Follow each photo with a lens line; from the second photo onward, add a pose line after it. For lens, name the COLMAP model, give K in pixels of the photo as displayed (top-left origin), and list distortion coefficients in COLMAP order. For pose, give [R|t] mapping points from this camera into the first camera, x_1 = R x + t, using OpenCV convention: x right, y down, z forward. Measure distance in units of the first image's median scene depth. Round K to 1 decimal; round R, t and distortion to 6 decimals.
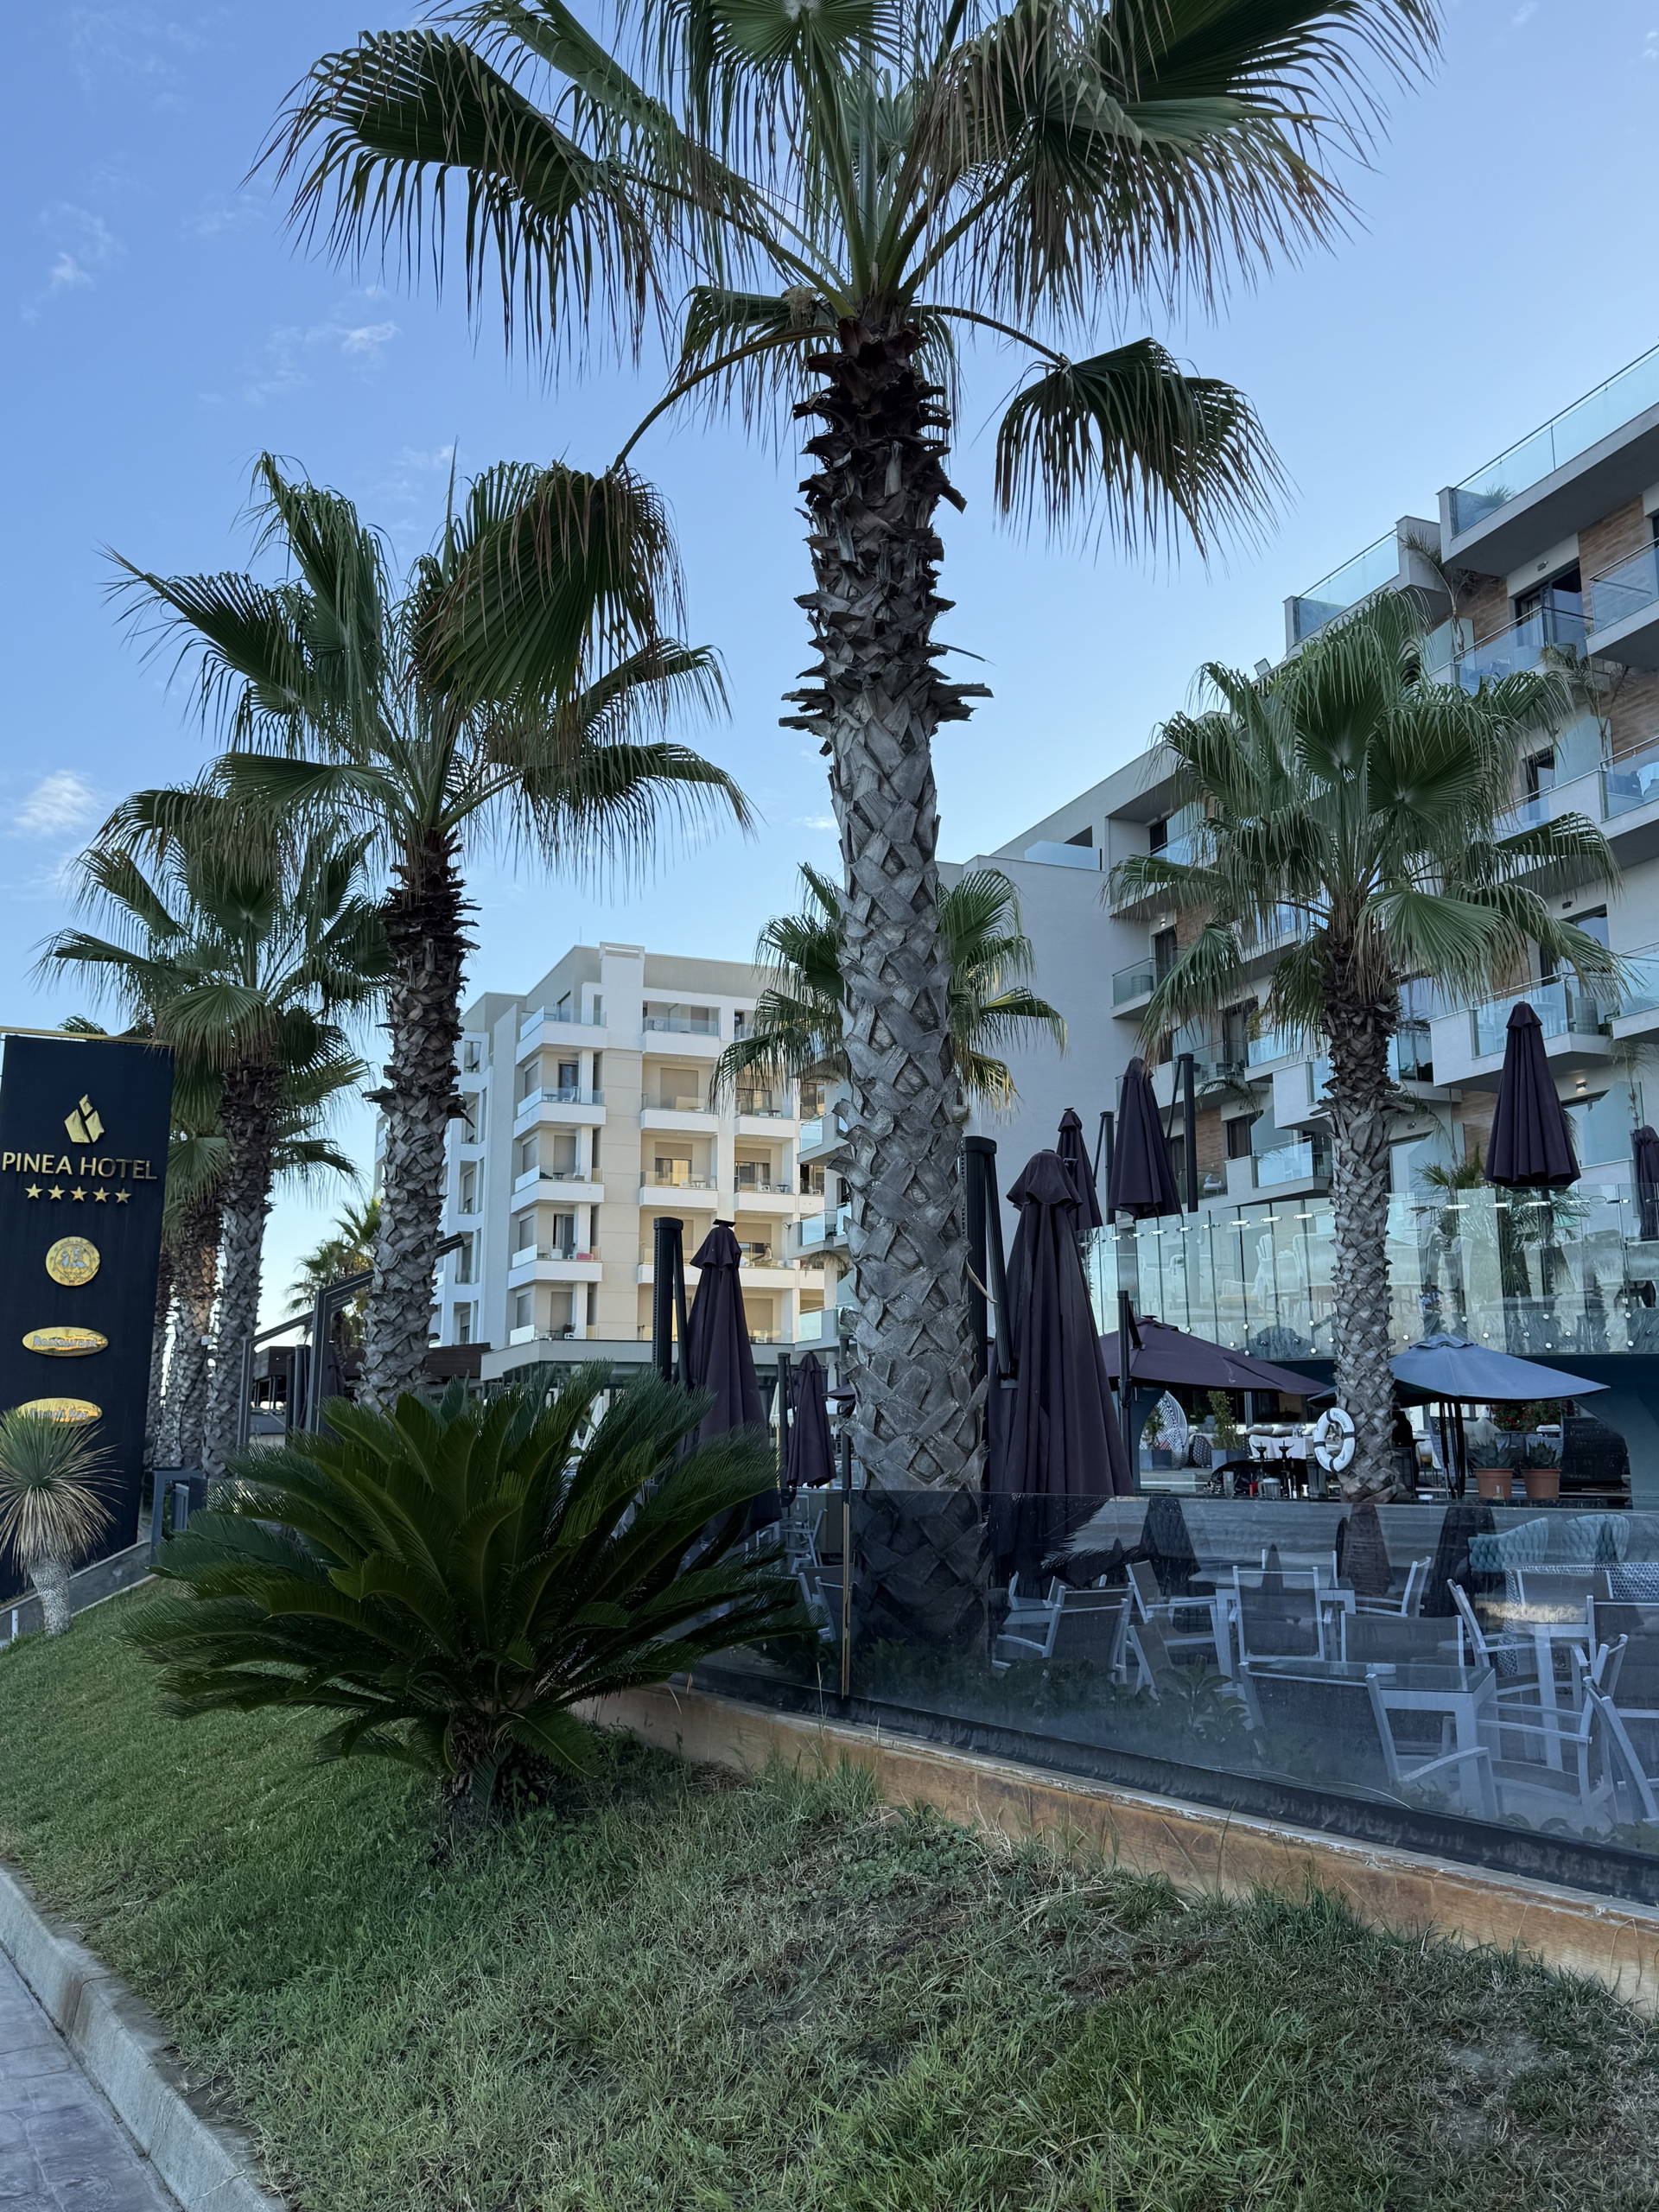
lens RADIAL K [[1798.3, 0, 830.0], [0, 1798.3, 1100.8], [0, 0, 1]] dist [0.127876, -0.001403]
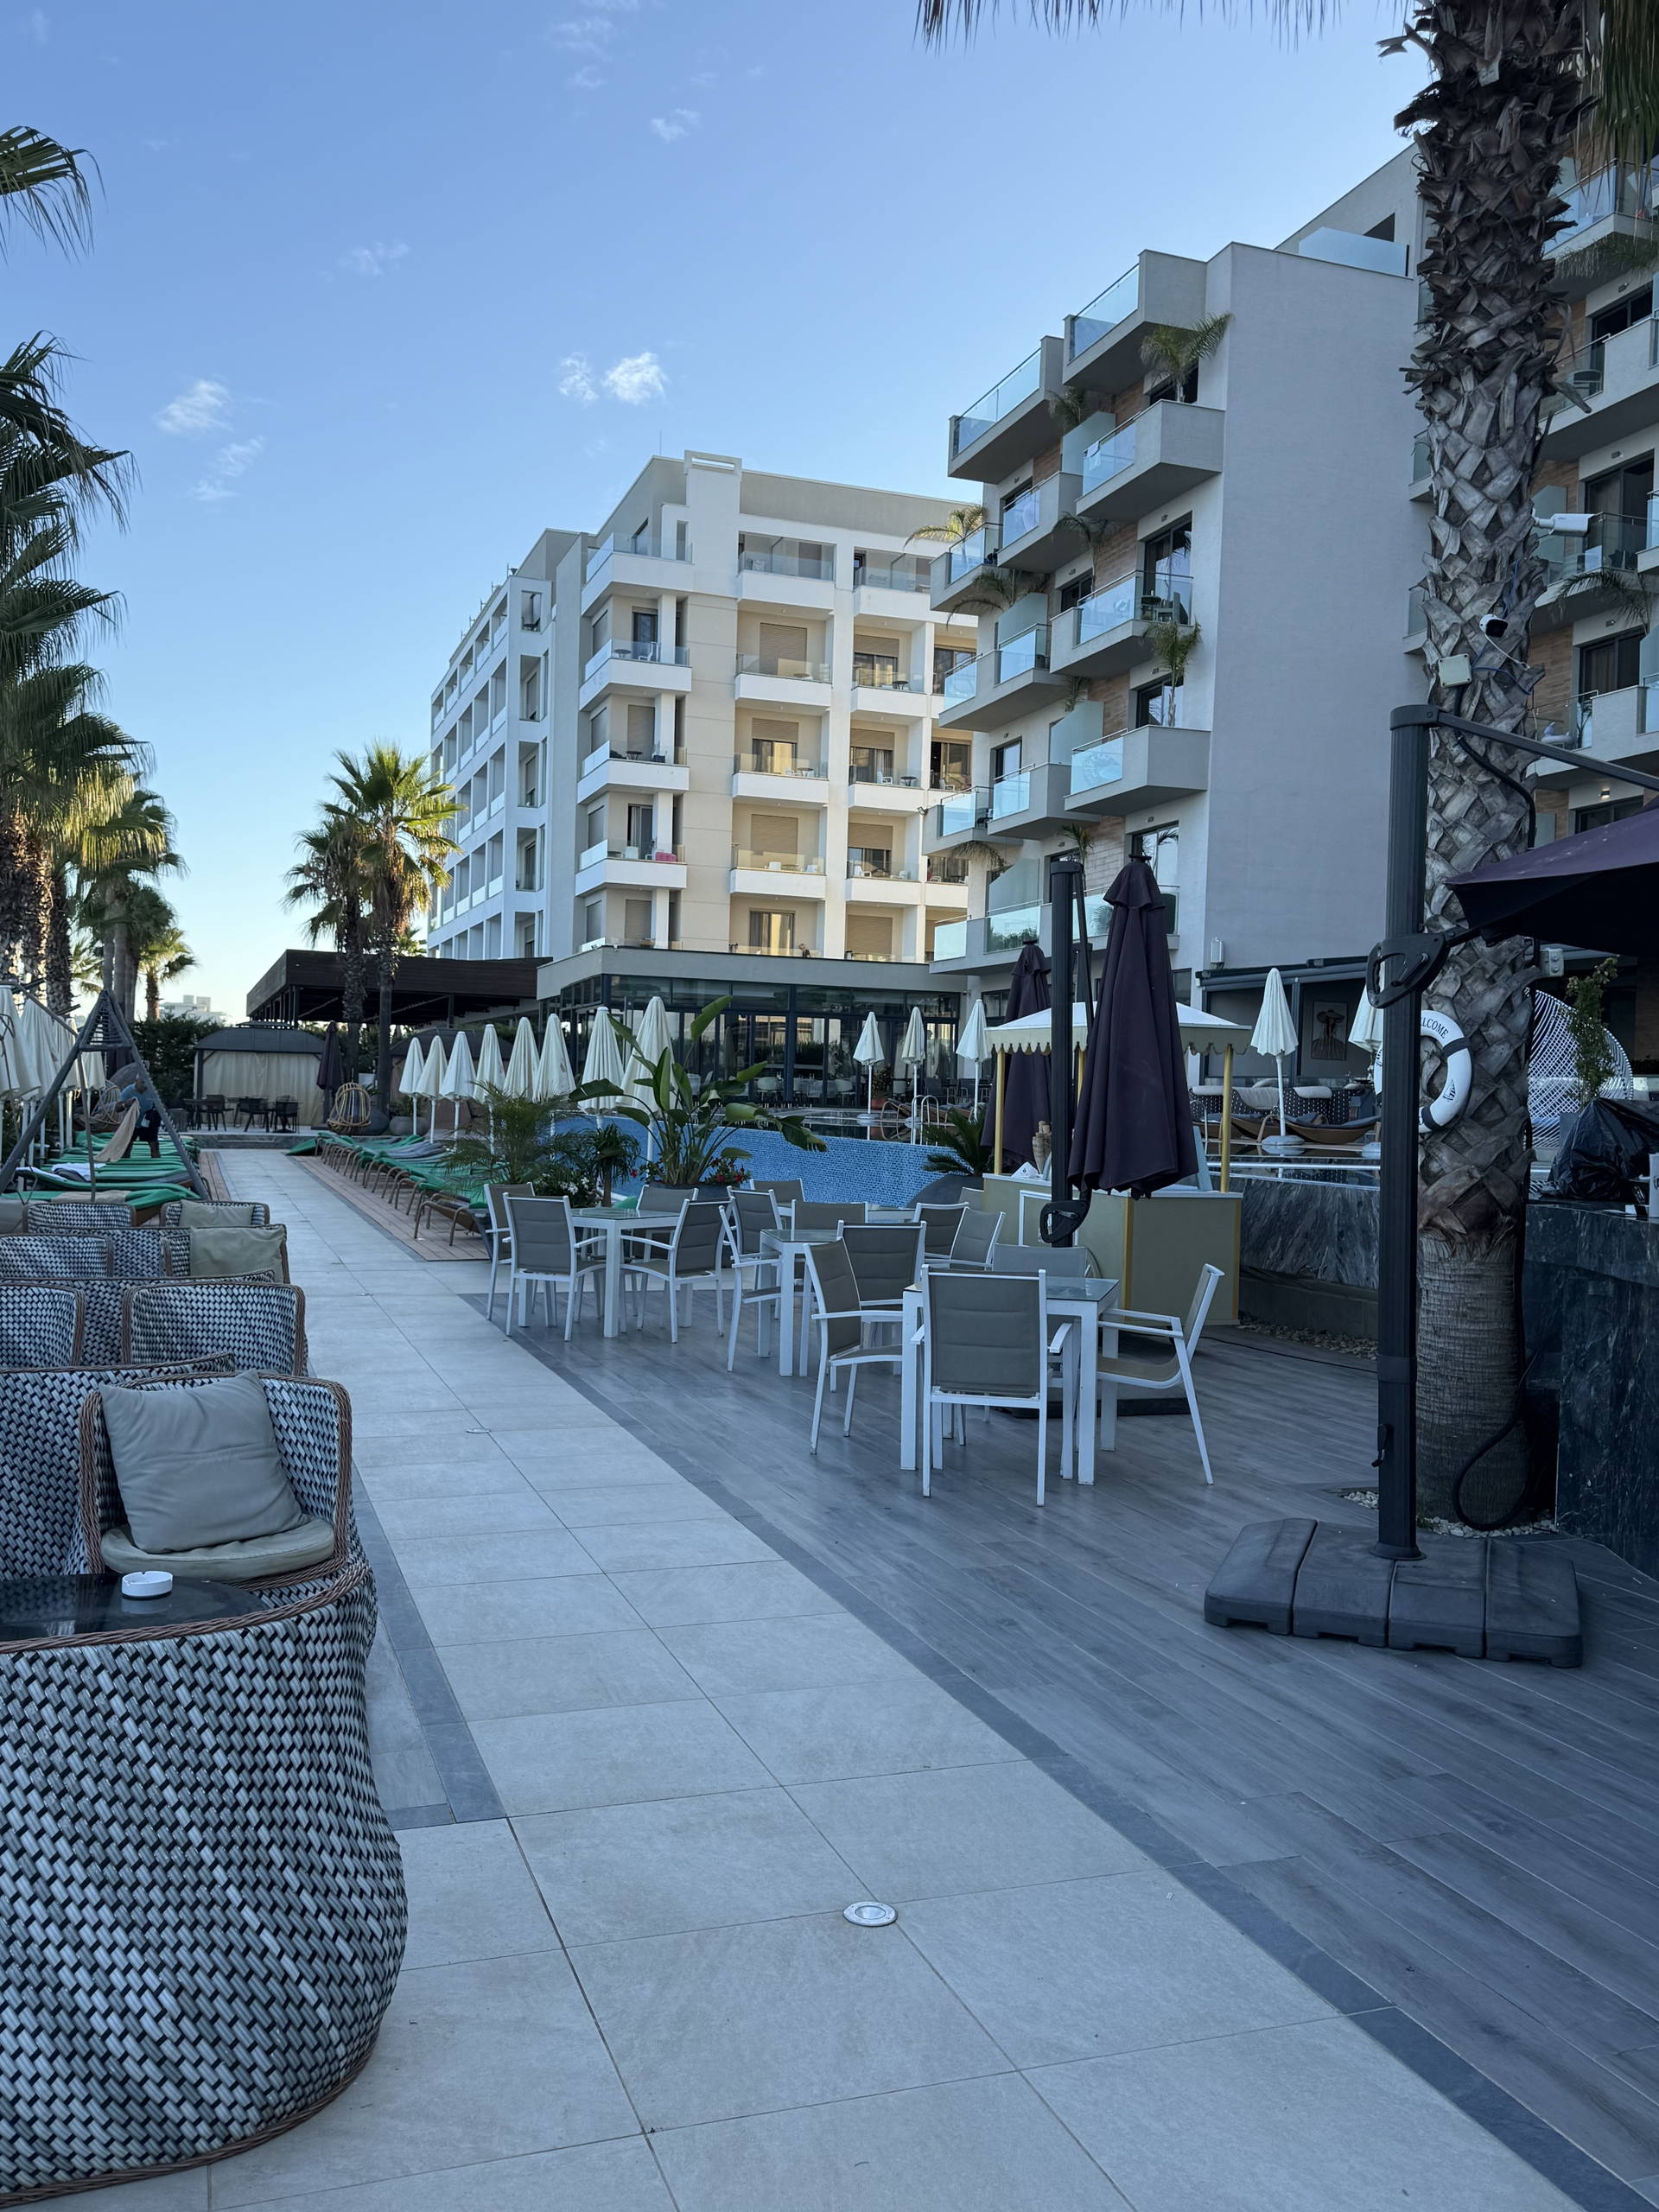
lens RADIAL K [[1798.3, 0, 825.6], [0, 1798.3, 1107.5], [0, 0, 1]] dist [0.127876, -0.001403]
pose [[0.998174, 0.031155, -0.051750, -0.017331], [-0.020369, 0.980154, 0.197188, 0.034022], [0.056867, -0.195773, 0.978999, 0.176960]]
